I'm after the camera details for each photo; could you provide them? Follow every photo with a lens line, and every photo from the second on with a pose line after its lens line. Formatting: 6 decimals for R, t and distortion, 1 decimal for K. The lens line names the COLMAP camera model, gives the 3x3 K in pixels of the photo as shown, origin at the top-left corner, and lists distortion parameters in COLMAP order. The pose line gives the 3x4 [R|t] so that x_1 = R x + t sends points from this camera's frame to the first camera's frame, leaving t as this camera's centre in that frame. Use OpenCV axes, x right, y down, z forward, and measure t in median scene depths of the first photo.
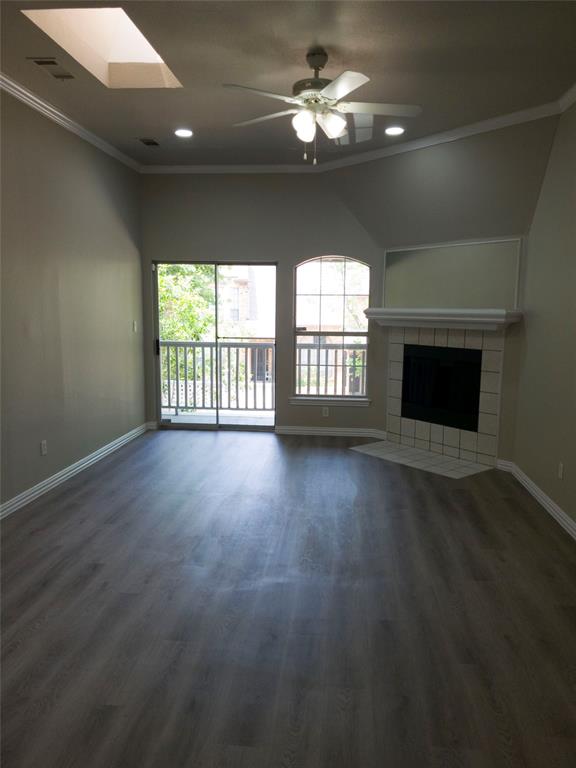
lens RADIAL K [[576.2, 0, 288.9], [0, 576.2, 384.5], [0, 0, 1]] dist [0.014713, -0.000721]
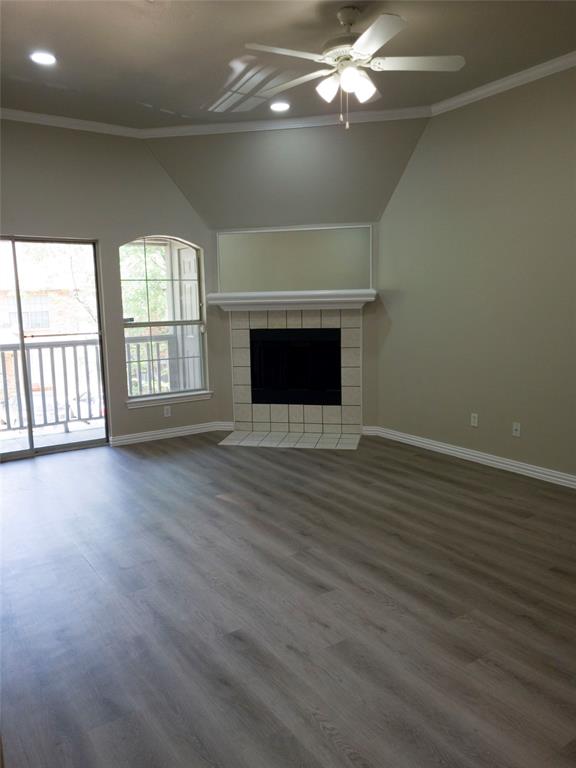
lens RADIAL K [[576.2, 0, 288.1], [0, 576.2, 383.1], [0, 0, 1]] dist [0.014713, -0.000721]
pose [[0.780461, -0.117296, 0.614102, -0.349499], [0.113368, 0.992511, 0.045495, -0.015737], [-0.614840, 0.034112, 0.787914, 0.186140]]
